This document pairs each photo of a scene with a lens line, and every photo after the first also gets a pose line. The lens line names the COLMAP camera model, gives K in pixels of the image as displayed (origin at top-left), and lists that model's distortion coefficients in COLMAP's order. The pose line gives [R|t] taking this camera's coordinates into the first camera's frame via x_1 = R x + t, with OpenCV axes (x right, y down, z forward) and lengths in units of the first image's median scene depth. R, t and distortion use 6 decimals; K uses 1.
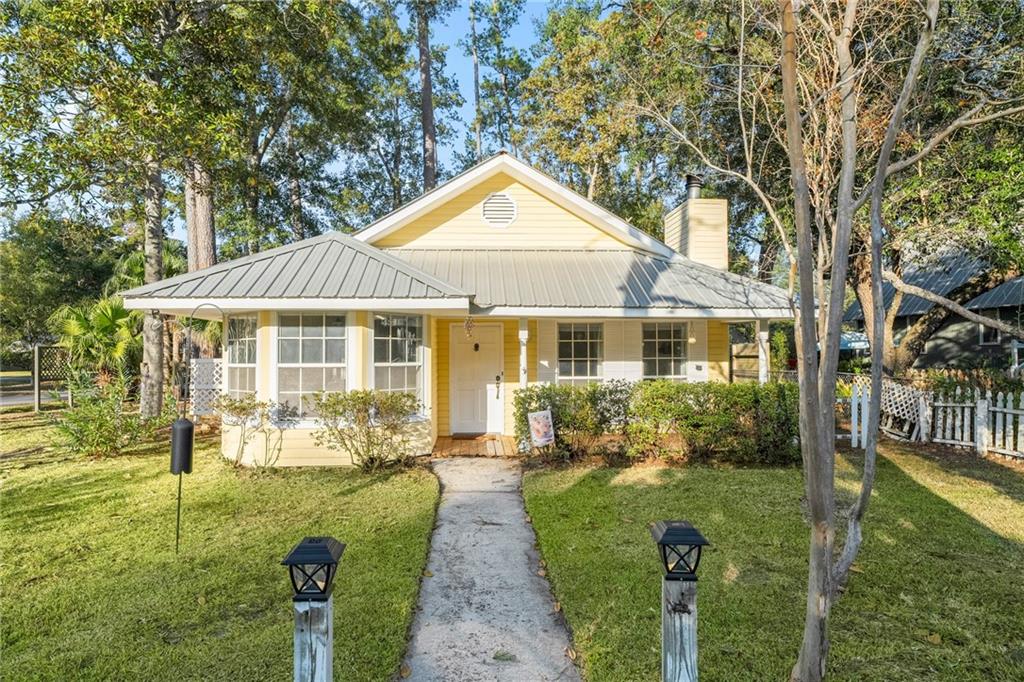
lens RADIAL K [[586.9, 0, 512.0], [0, 586.9, 341.0], [0, 0, 1]] dist [0.001270, 0.000623]
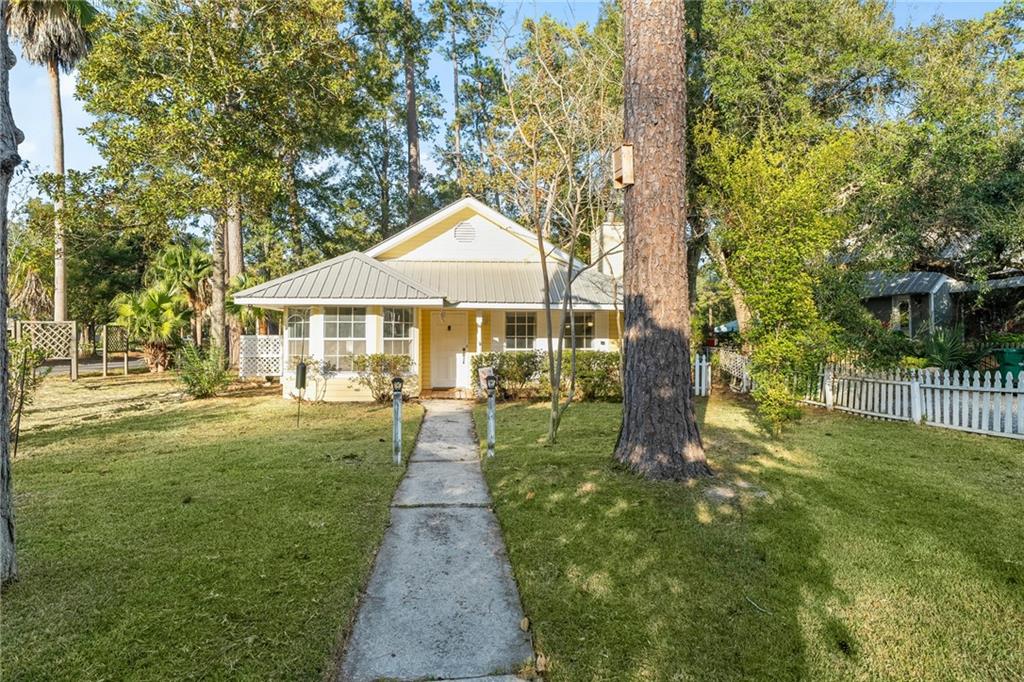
lens RADIAL K [[592.3, 0, 511.0], [0, 592.3, 318.3], [0, 0, 1]] dist [-0.001562, -0.000071]
pose [[0.999528, 0.005244, 0.030278, 0.052115], [-0.005106, 0.999976, -0.004643, -0.008221], [-0.030302, 0.004486, 0.999531, -0.512697]]
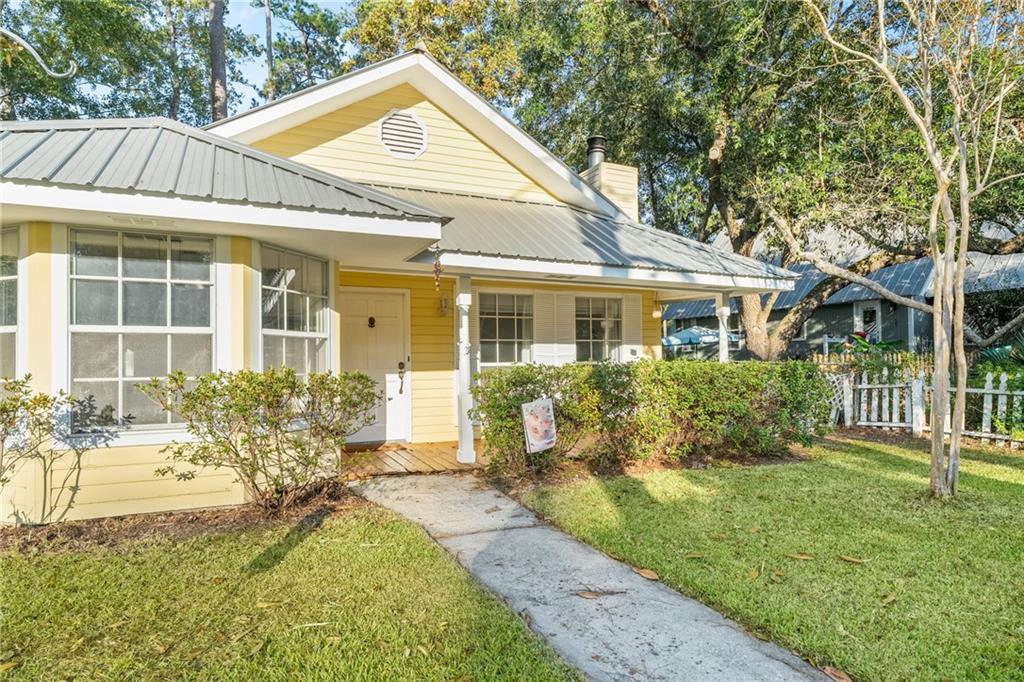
lens RADIAL K [[589.8, 0, 512.8], [0, 589.8, 355.9], [0, 0, 1]] dist [-0.001834, -0.000472]
pose [[0.932264, -0.000980, 0.361776, -0.176105], [-0.003133, 0.999937, 0.010784, 0.047256], [-0.361764, -0.011187, 0.932202, 0.291786]]
